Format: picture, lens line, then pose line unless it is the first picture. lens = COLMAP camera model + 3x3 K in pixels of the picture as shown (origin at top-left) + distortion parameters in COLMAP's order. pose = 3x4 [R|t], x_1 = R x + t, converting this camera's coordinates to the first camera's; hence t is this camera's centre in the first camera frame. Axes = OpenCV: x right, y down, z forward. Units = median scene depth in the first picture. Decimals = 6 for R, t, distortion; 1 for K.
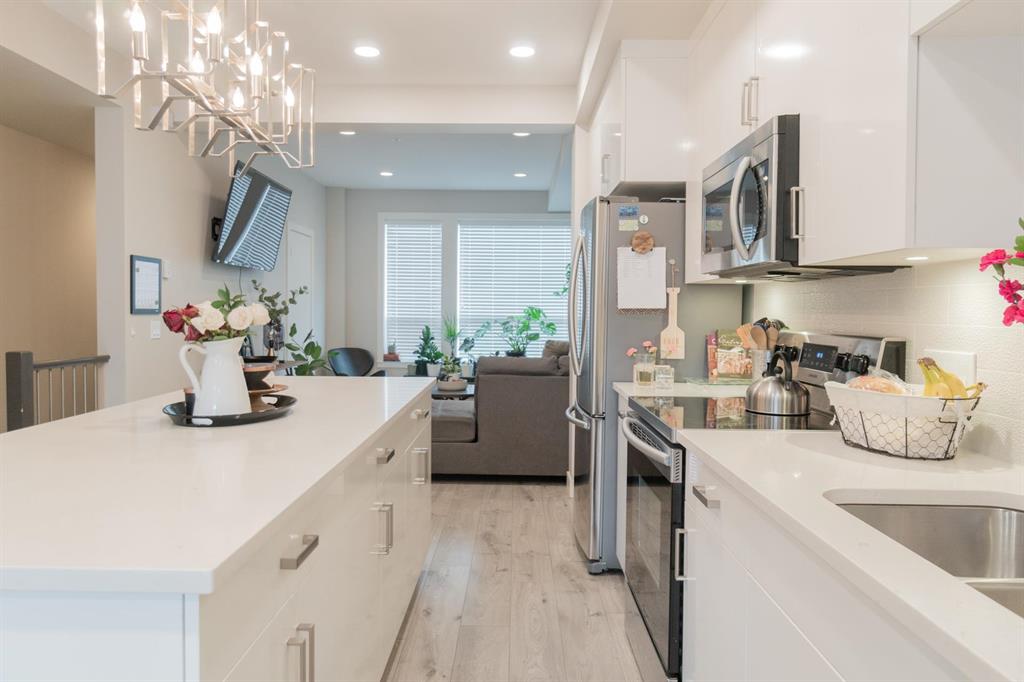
lens RADIAL K [[709.0, 0, 512.0], [0, 709.0, 341.0], [0, 0, 1]] dist [-0.007453, -0.002931]
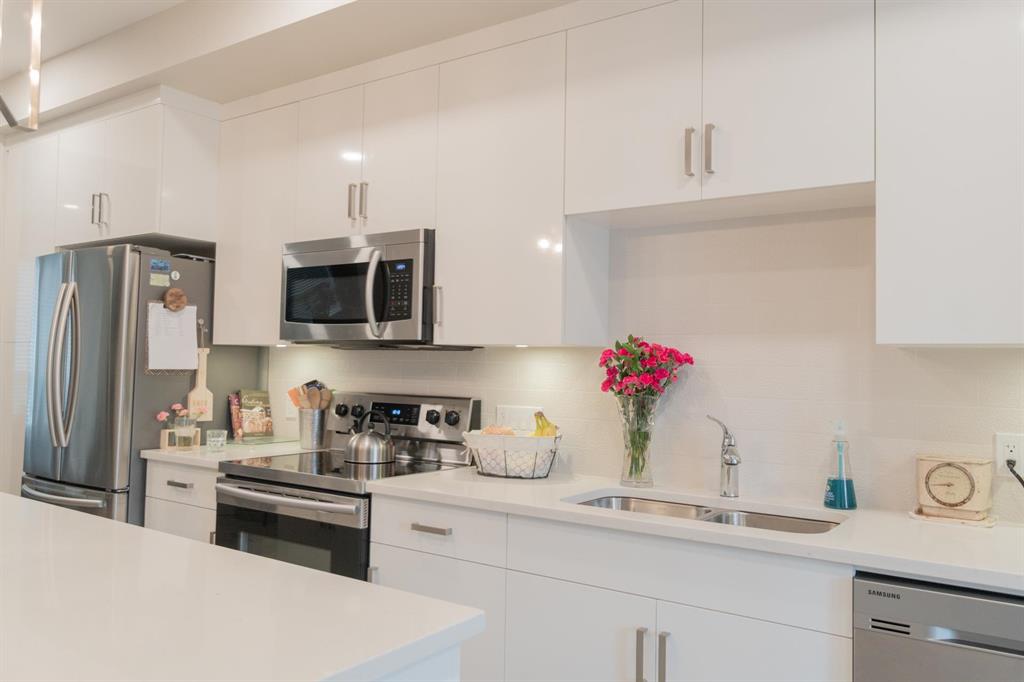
lens RADIAL K [[762.2, 0, 512.0], [0, 762.2, 341.0], [0, 0, 1]] dist [0.002998, 0.000654]
pose [[0.560072, 0.037367, 0.827601, -0.406647], [0.016902, 0.998259, -0.056510, -0.018260], [-0.828272, 0.045638, 0.558465, 0.056976]]
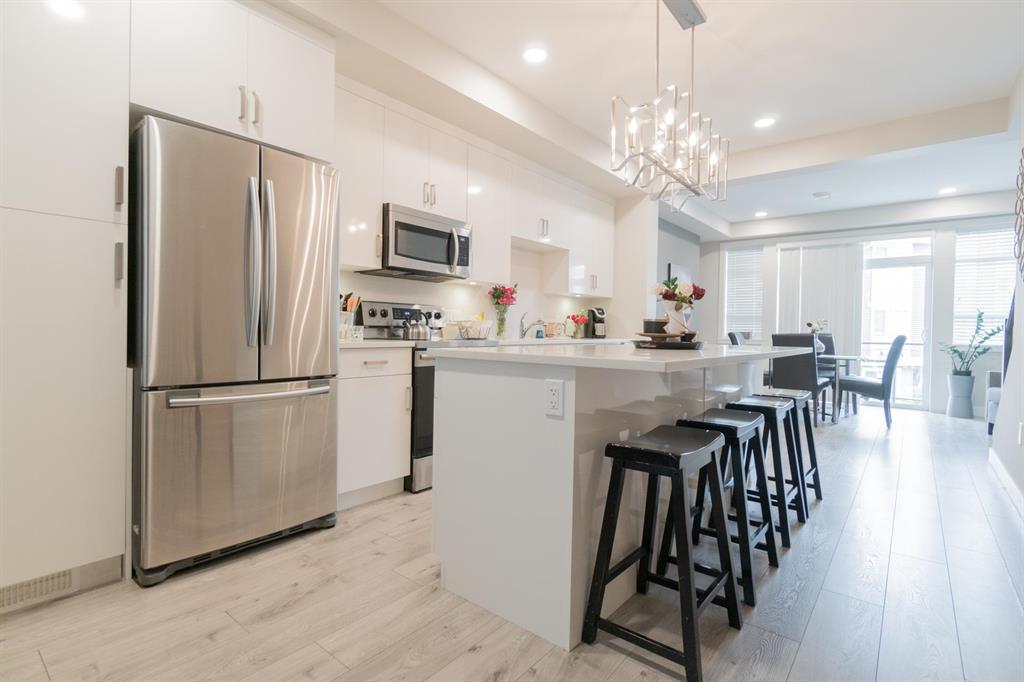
lens RADIAL K [[489.4, 0, 512.0], [0, 489.4, 341.0], [0, 0, 1]] dist [0.000065, 0.000031]
pose [[-0.780744, -0.043463, 0.623337, -0.563597], [-0.002680, 0.997802, 0.066216, 0.004116], [-0.624845, 0.050028, -0.779145, 1.450974]]
